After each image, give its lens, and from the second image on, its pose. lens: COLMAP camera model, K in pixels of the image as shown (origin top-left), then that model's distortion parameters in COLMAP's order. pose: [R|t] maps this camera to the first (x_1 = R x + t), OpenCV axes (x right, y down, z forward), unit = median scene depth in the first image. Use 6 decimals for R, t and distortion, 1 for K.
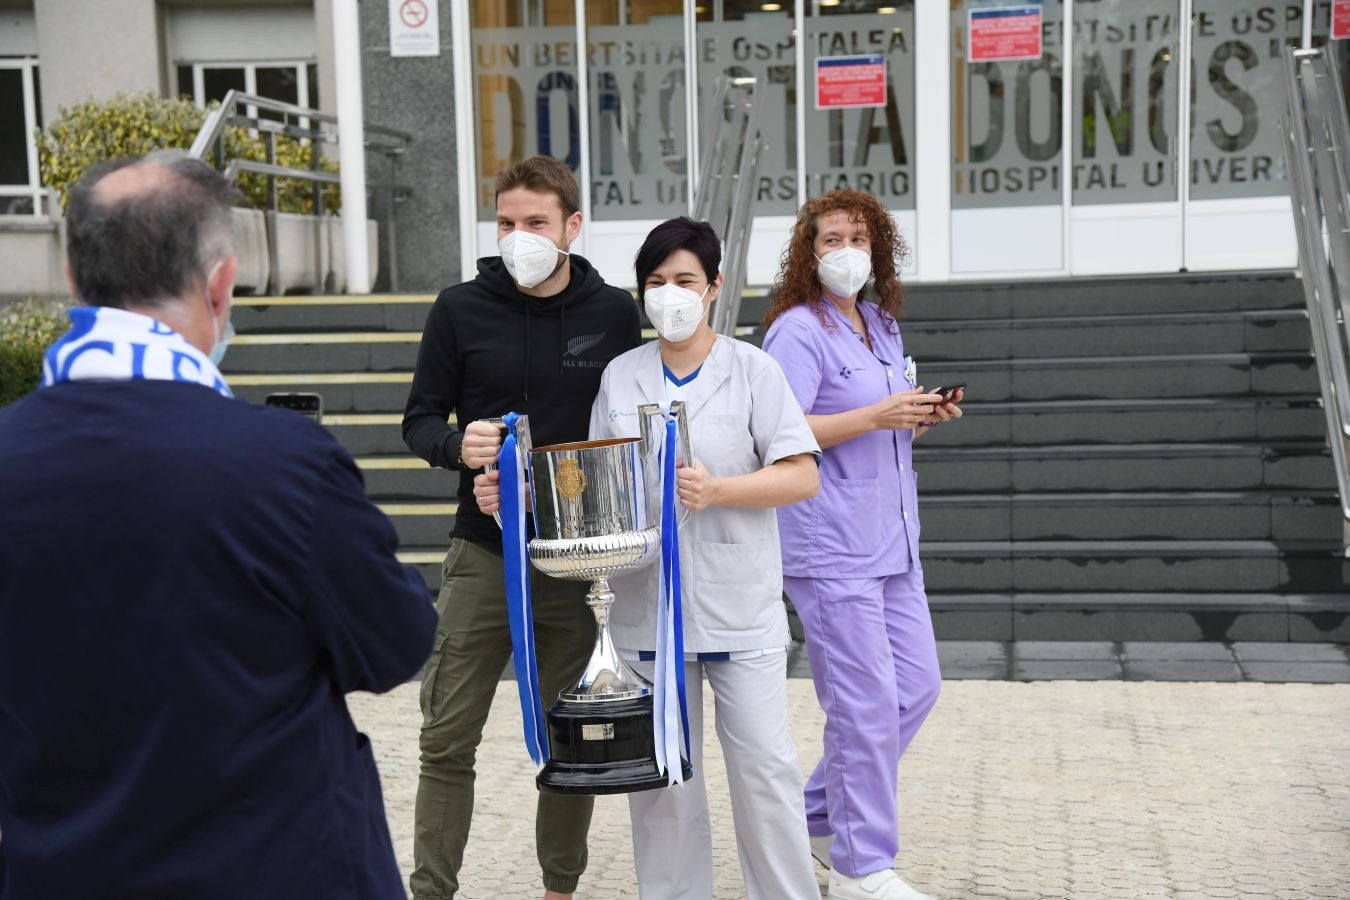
lens RADIAL K [[2659.6, 0, 667.2], [0, 2659.6, 449.3], [0, 0, 1]] dist [0.568970, 0.000000]
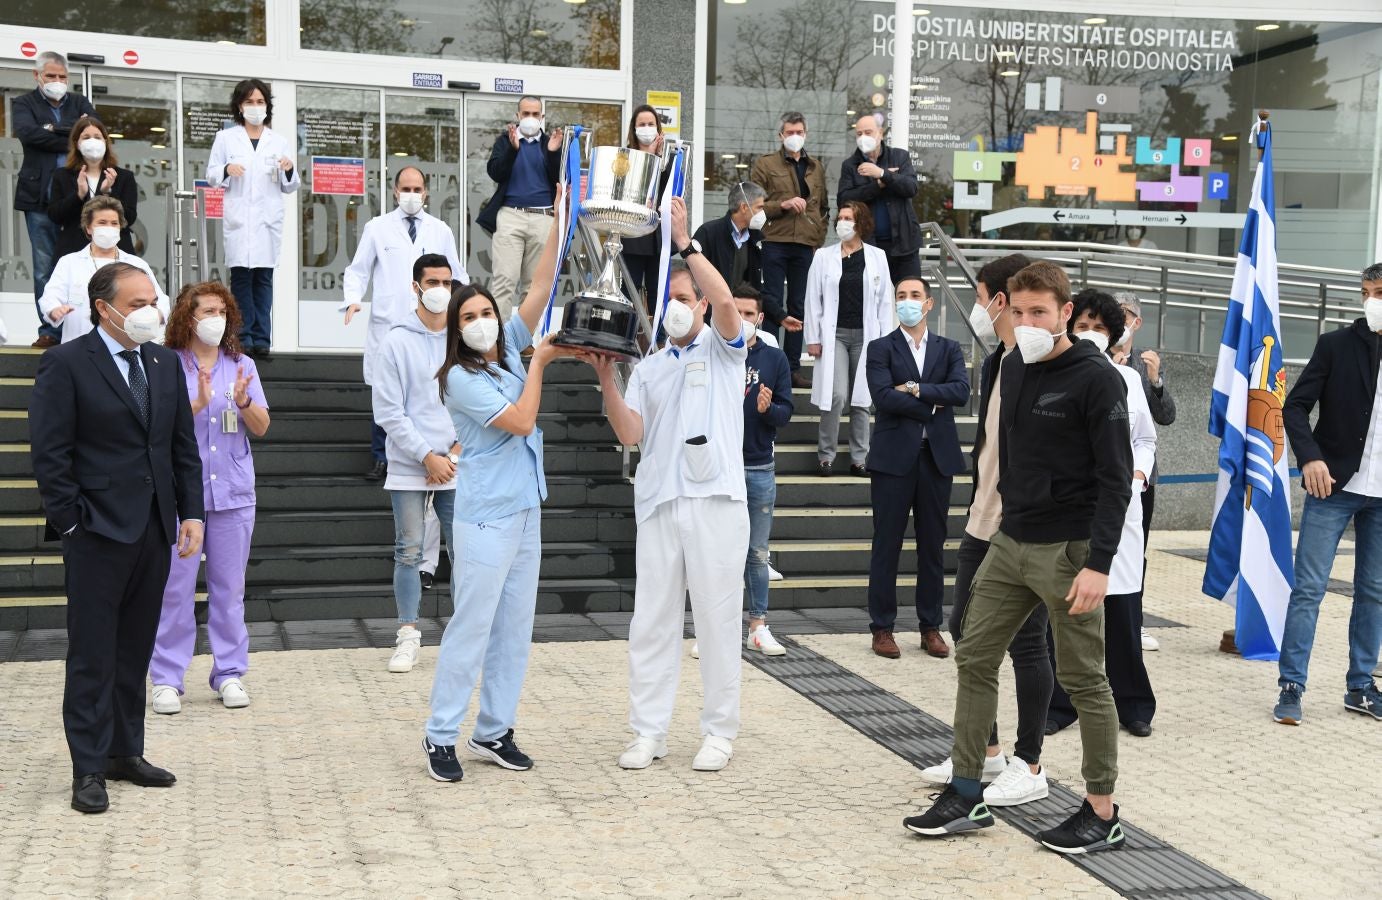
lens RADIAL K [[1948.2, 0, 687.7], [0, 1948.2, 412.4], [0, 0, 1]] dist [0.268960, 0.000000]
pose [[0.910964, 0.025246, 0.411713, -0.122720], [-0.011062, 0.999261, -0.036799, 0.001423], [-0.412338, 0.028968, 0.910570, 0.022242]]
